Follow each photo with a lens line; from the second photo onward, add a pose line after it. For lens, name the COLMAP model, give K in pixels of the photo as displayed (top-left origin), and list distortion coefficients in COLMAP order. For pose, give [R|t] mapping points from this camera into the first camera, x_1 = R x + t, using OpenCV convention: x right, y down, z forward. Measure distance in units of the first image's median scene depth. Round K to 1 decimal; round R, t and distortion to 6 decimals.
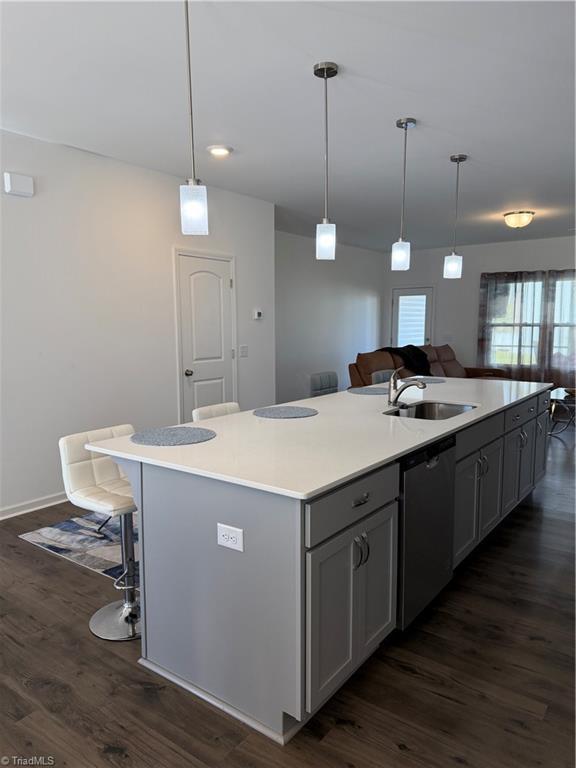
lens RADIAL K [[537.0, 0, 288.0], [0, 537.0, 384.0], [0, 0, 1]] dist [0.121808, -0.199558]
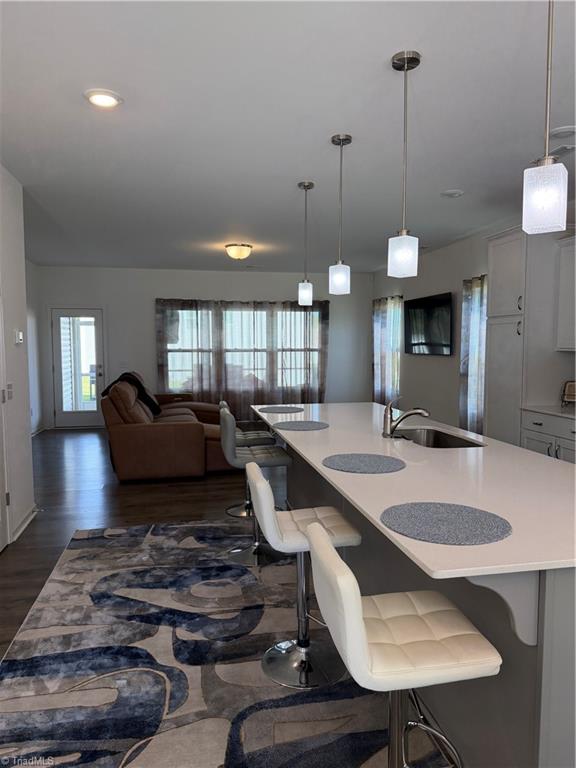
lens RADIAL K [[537.0, 0, 288.0], [0, 537.0, 384.0], [0, 0, 1]] dist [0.121808, -0.199558]
pose [[0.672212, -0.053852, 0.738398, -0.225019], [0.086464, 0.996237, -0.006057, -0.023553], [-0.735293, 0.067916, 0.674338, 0.183550]]
